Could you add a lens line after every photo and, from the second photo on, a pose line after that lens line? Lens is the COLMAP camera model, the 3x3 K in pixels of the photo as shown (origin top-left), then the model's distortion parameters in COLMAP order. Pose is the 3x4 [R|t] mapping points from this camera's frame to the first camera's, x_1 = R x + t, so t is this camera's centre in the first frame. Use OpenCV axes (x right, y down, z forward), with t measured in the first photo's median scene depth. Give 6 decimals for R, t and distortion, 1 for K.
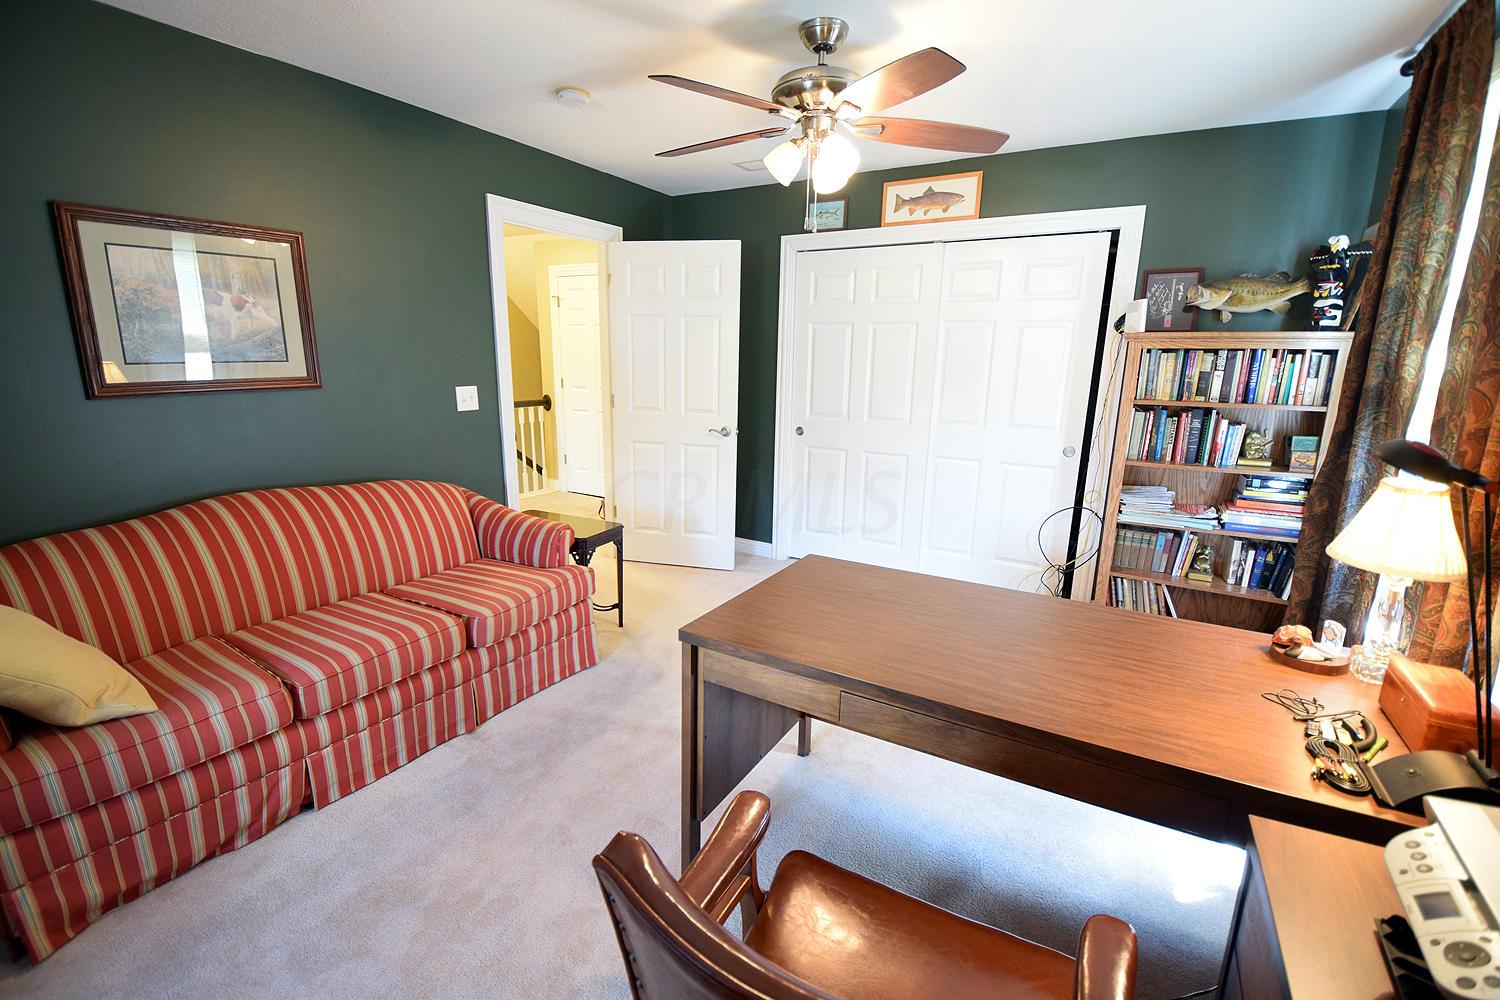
lens RADIAL K [[655.2, 0, 743.2], [0, 655.2, 505.4], [0, 0, 1]] dist [0.017483, -0.022954]
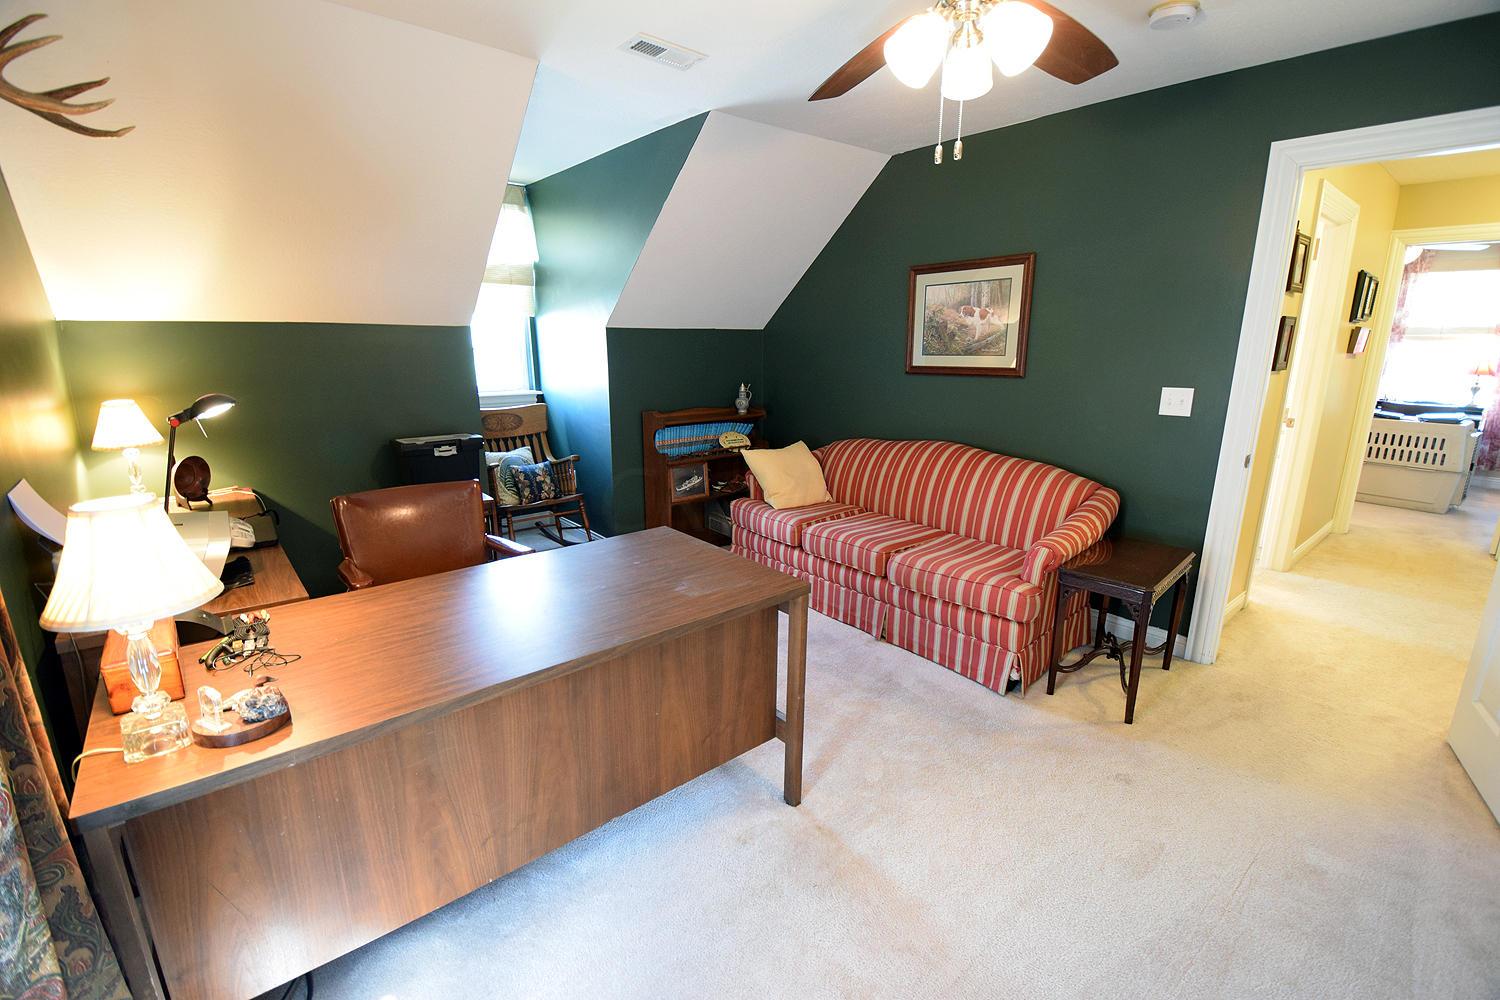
lens RADIAL K [[655.2, 0, 743.2], [0, 655.2, 505.4], [0, 0, 1]] dist [0.017483, -0.022954]
pose [[-0.335242, 0.209990, -0.918432, 0.786731], [-0.220163, 0.930391, 0.293088, -0.217878], [0.916046, 0.300460, -0.265674, 0.994108]]
